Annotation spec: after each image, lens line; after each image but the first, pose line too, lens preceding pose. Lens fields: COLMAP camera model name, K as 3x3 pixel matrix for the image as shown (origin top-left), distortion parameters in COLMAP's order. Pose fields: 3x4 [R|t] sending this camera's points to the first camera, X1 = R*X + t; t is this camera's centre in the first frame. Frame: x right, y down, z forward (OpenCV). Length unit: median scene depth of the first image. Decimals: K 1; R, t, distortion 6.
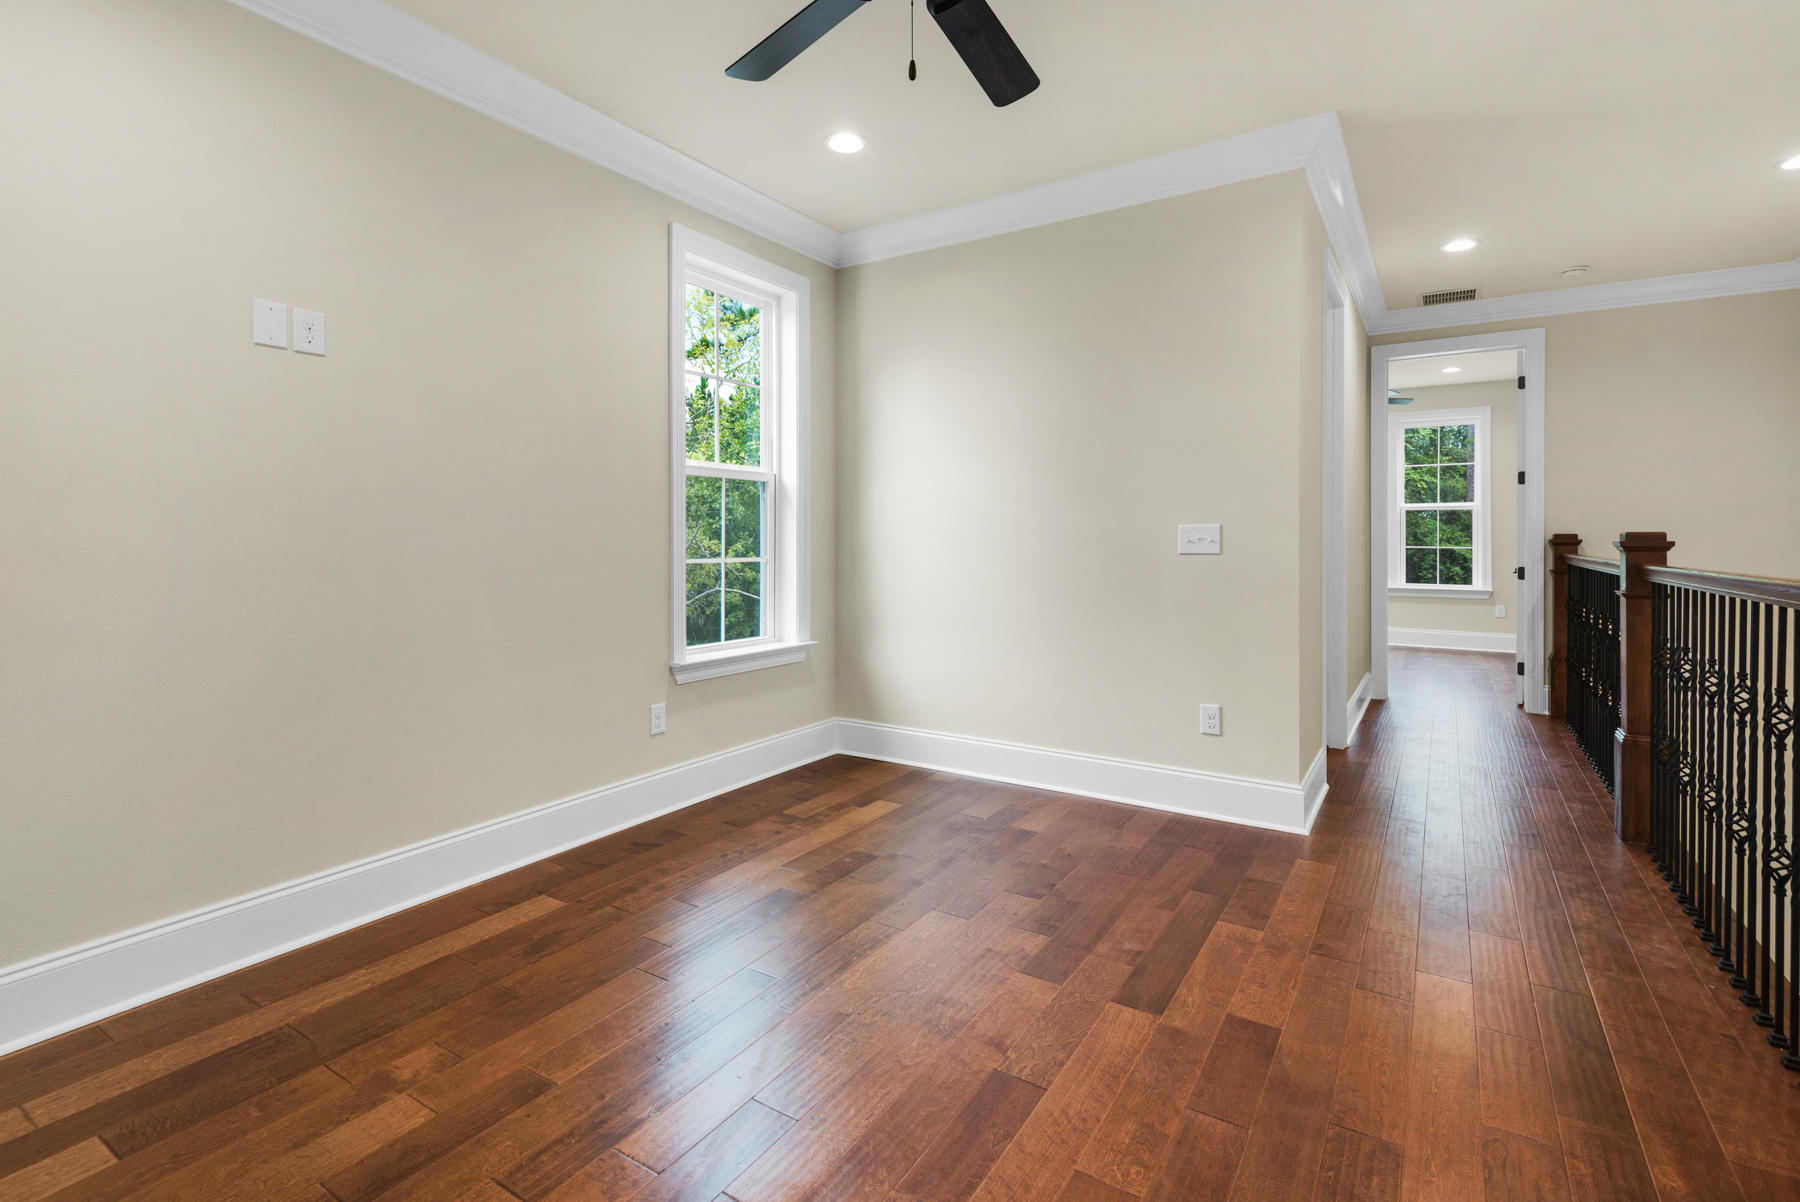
lens RADIAL K [[828.4, 0, 922.8], [0, 828.4, 551.2], [0, 0, 1]] dist [0.029724, -0.011318]
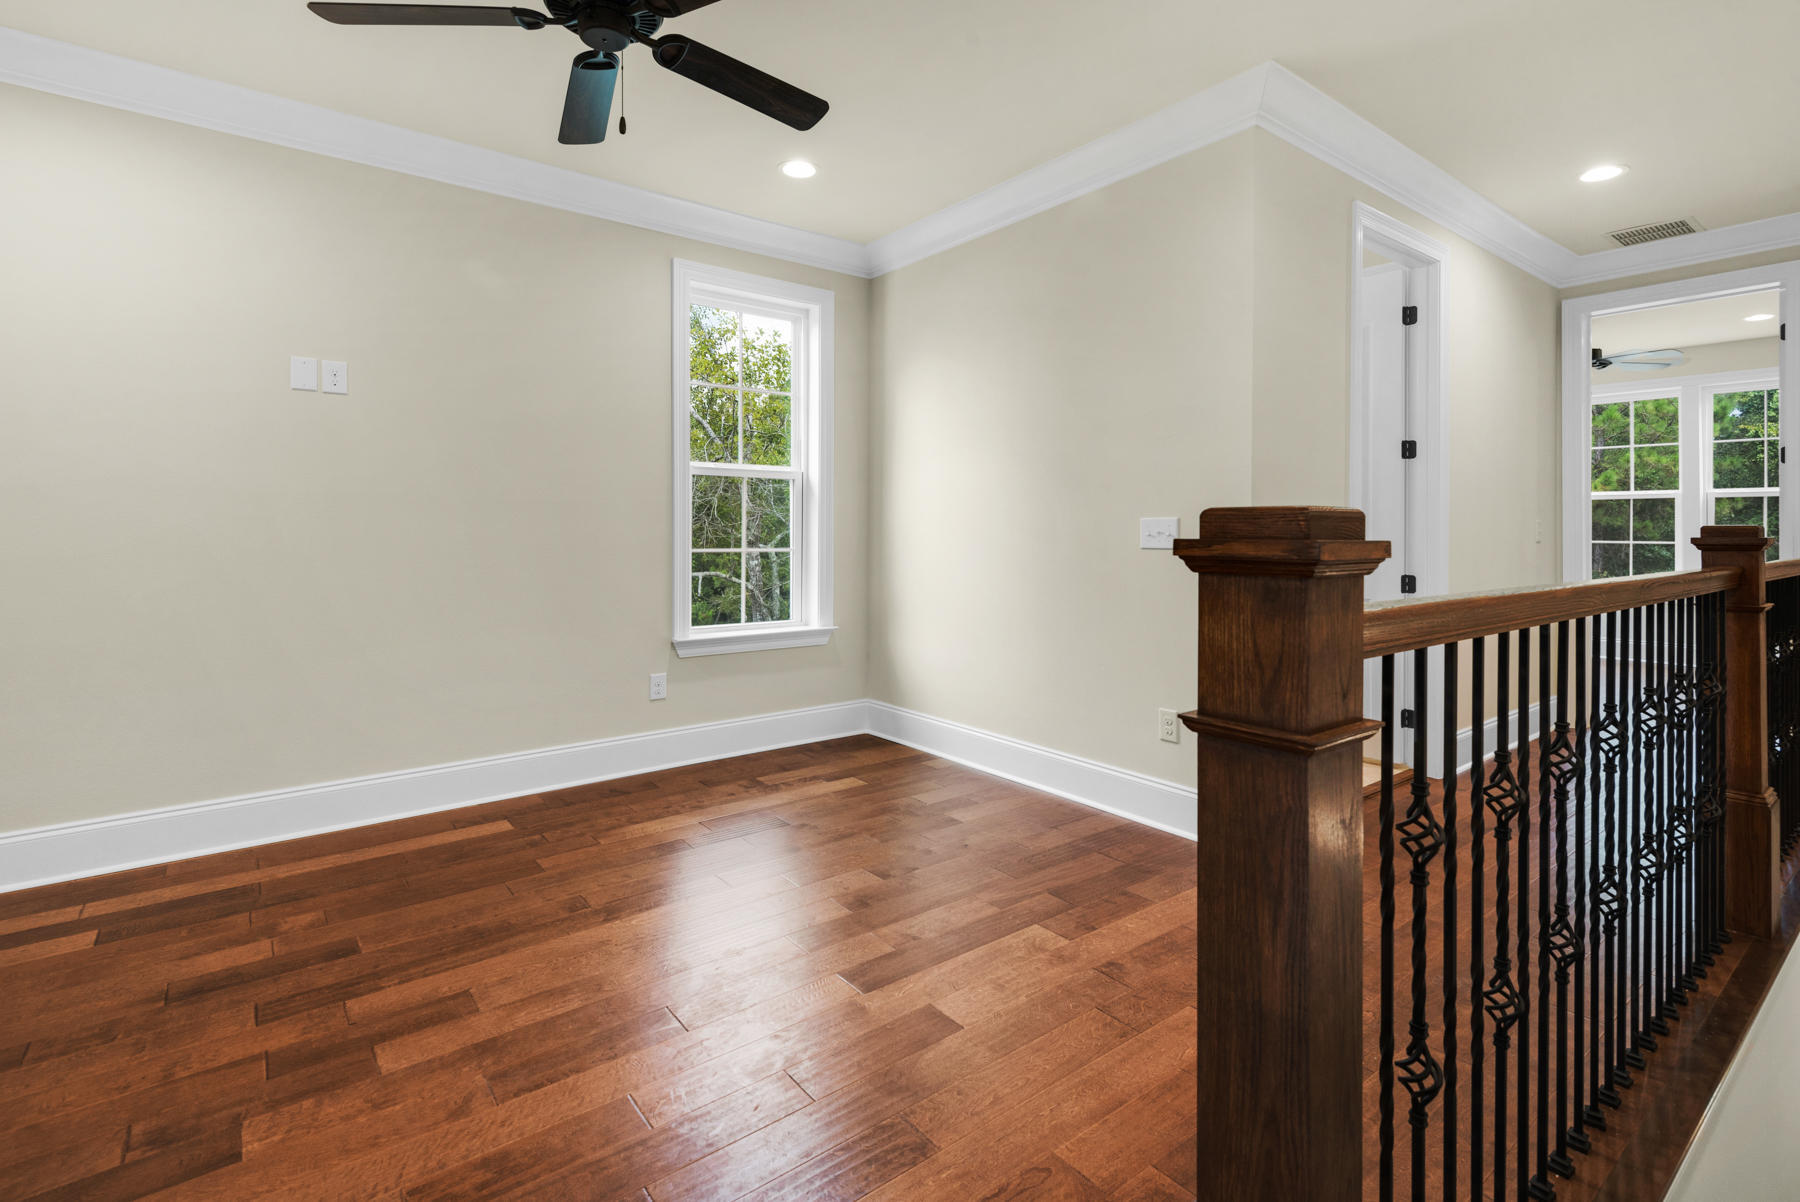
lens RADIAL K [[828.4, 0, 947.3], [0, 828.4, 539.2], [0, 0, 1]] dist [0.029724, -0.011318]
pose [[0.946034, 0.005758, -0.324017, 0.436502], [-0.007391, 0.999965, -0.003809, -0.002431], [0.323984, 0.005999, 0.946043, 0.031996]]
